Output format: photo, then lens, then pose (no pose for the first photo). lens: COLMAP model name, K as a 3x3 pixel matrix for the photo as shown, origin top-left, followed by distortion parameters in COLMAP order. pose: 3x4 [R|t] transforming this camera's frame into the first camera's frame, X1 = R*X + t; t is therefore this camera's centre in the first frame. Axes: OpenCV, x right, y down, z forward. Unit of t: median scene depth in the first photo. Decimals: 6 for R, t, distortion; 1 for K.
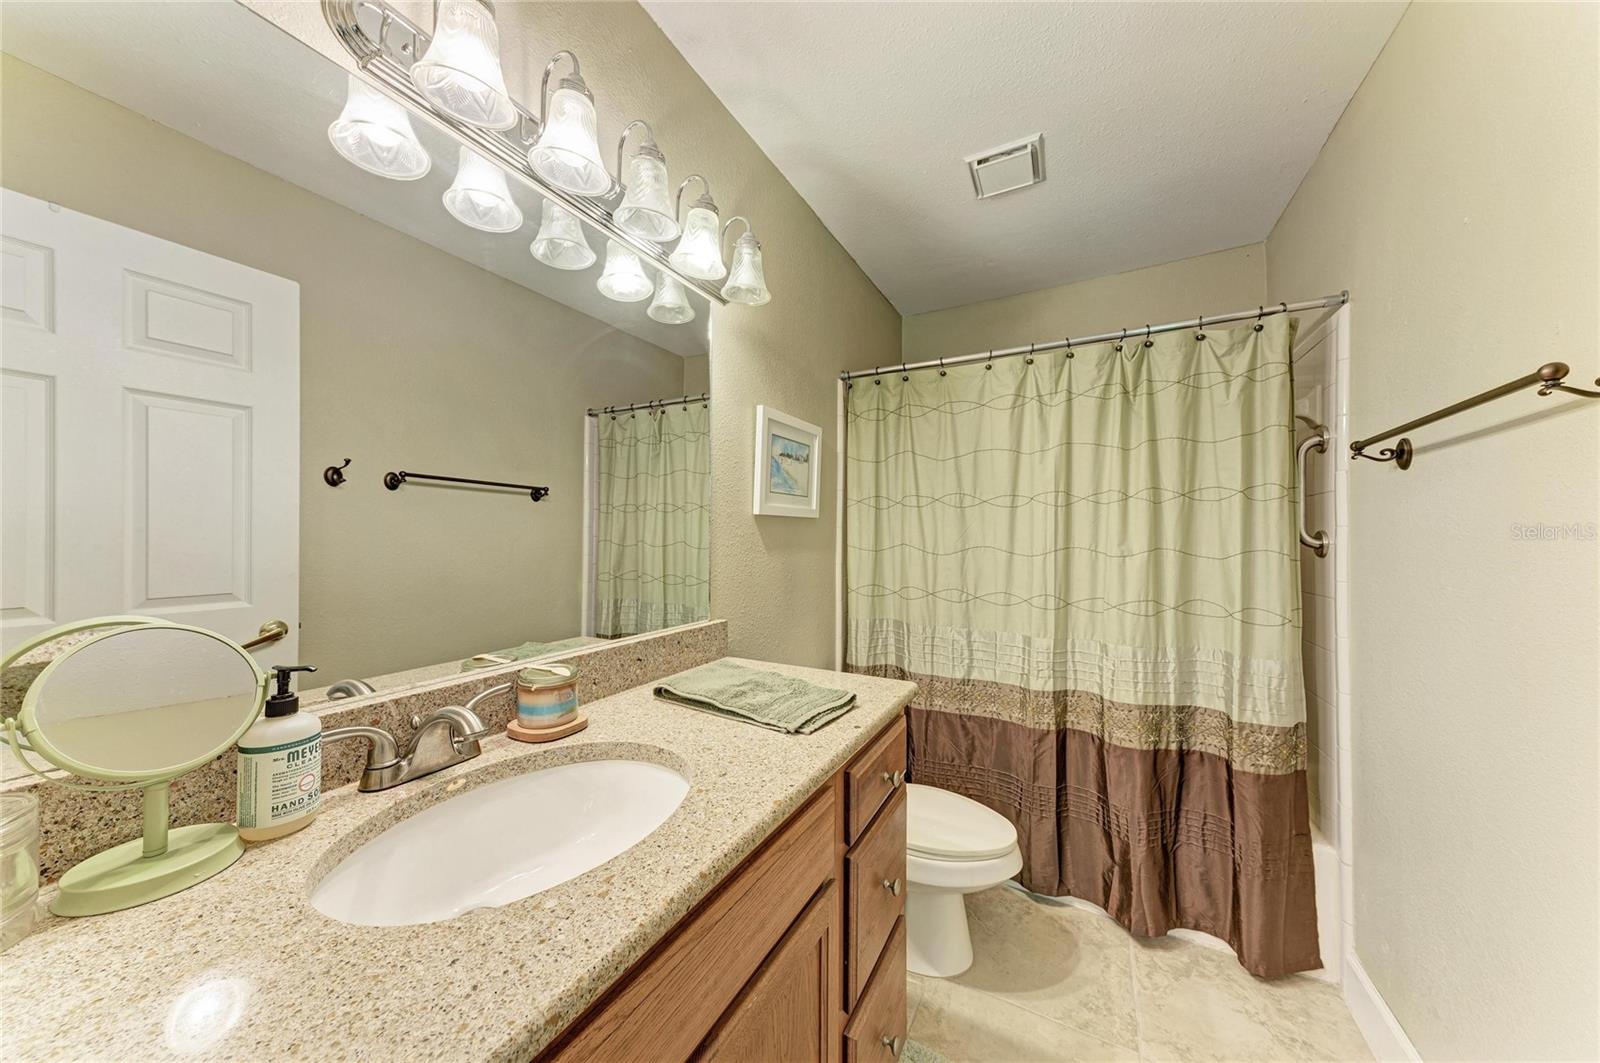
lens RADIAL K [[531.8, 0, 798.1], [0, 531.8, 538.5], [0, 0, 1]] dist [0.007638, -0.000345]
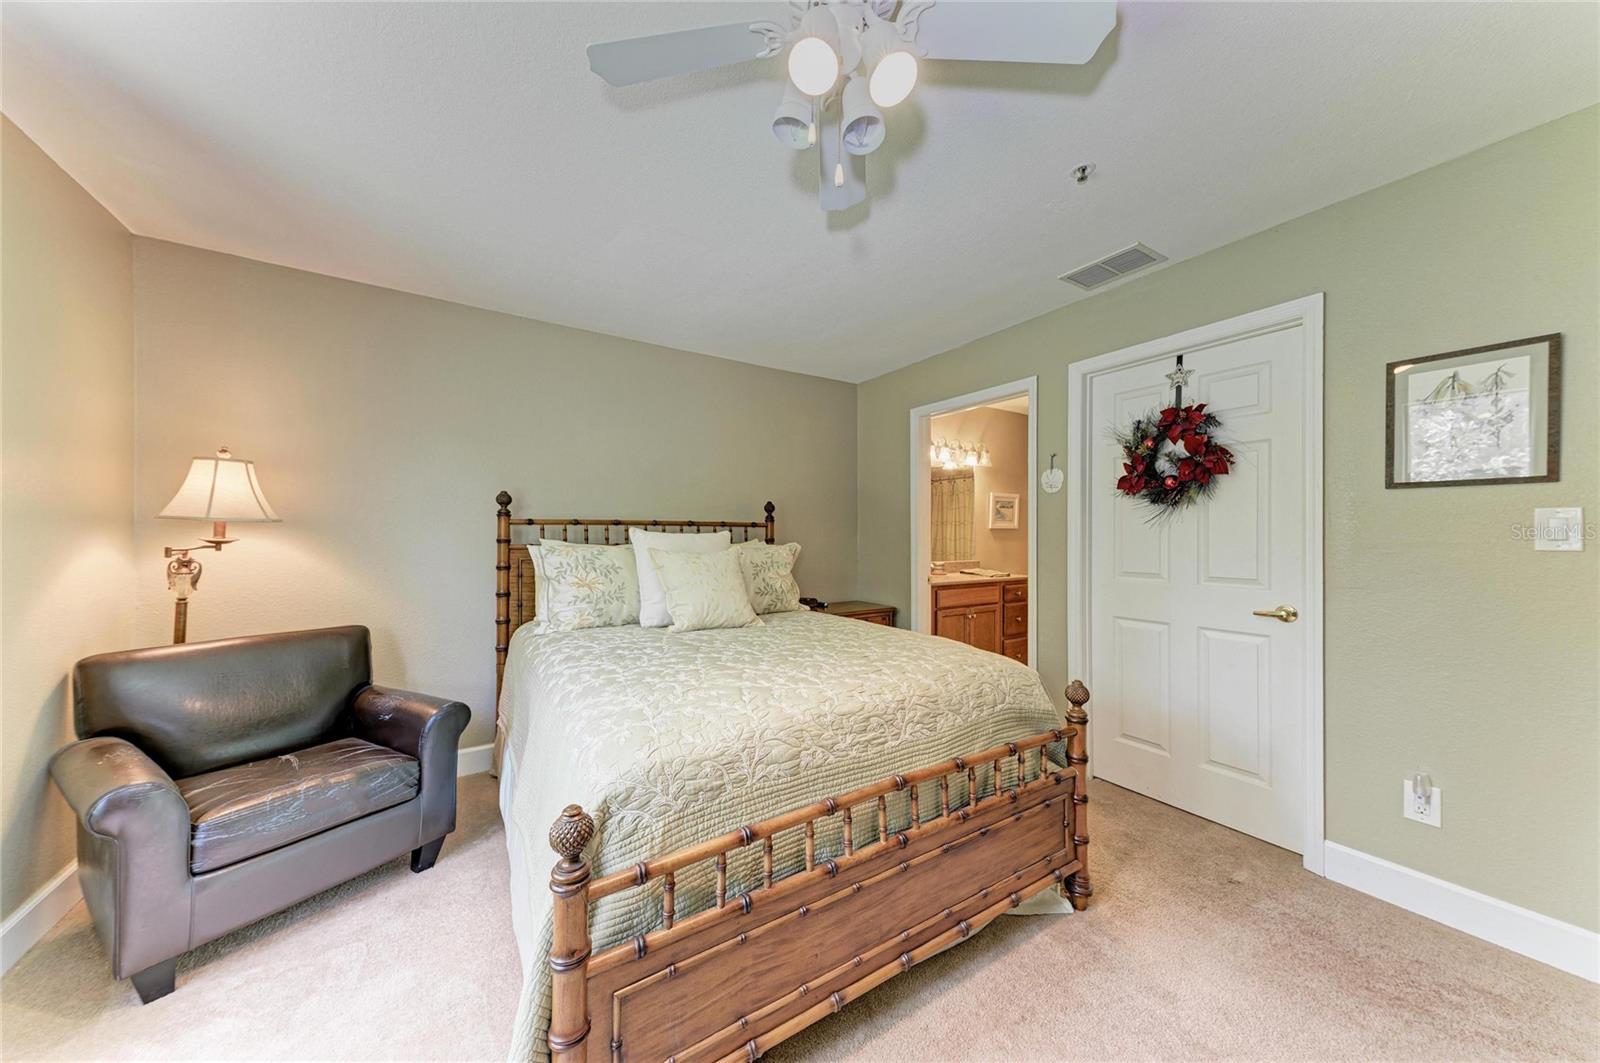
lens RADIAL K [[534.4, 0, 801.7], [0, 534.4, 532.3], [0, 0, 1]] dist [0.015448, -0.000276]
pose [[0.882795, -0.006642, -0.469712, 0.349090], [0.003204, 0.999962, -0.008118, -0.002394], [0.469748, 0.005662, 0.882782, -1.892675]]
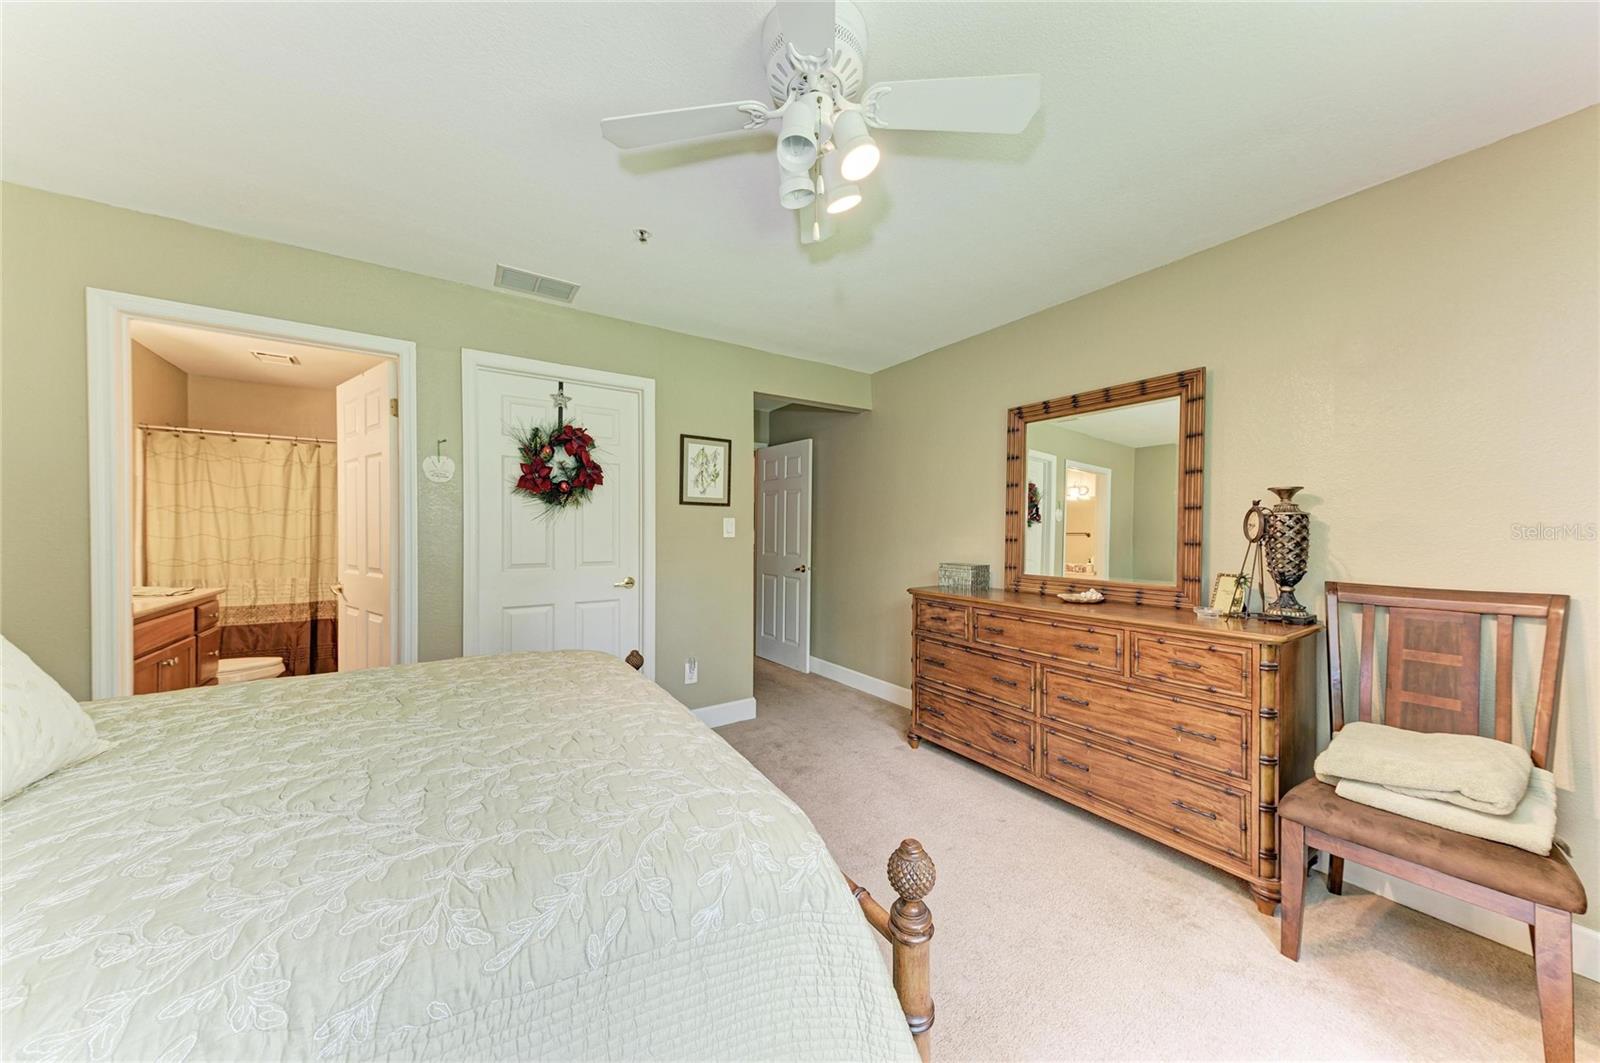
lens RADIAL K [[534.4, 0, 801.7], [0, 534.4, 532.3], [0, 0, 1]] dist [0.015448, -0.000276]
pose [[0.460156, -0.003848, 0.887830, -0.514881], [0.000552, 0.999992, 0.004047, -0.002039], [-0.887838, -0.001372, 0.460154, -1.673344]]
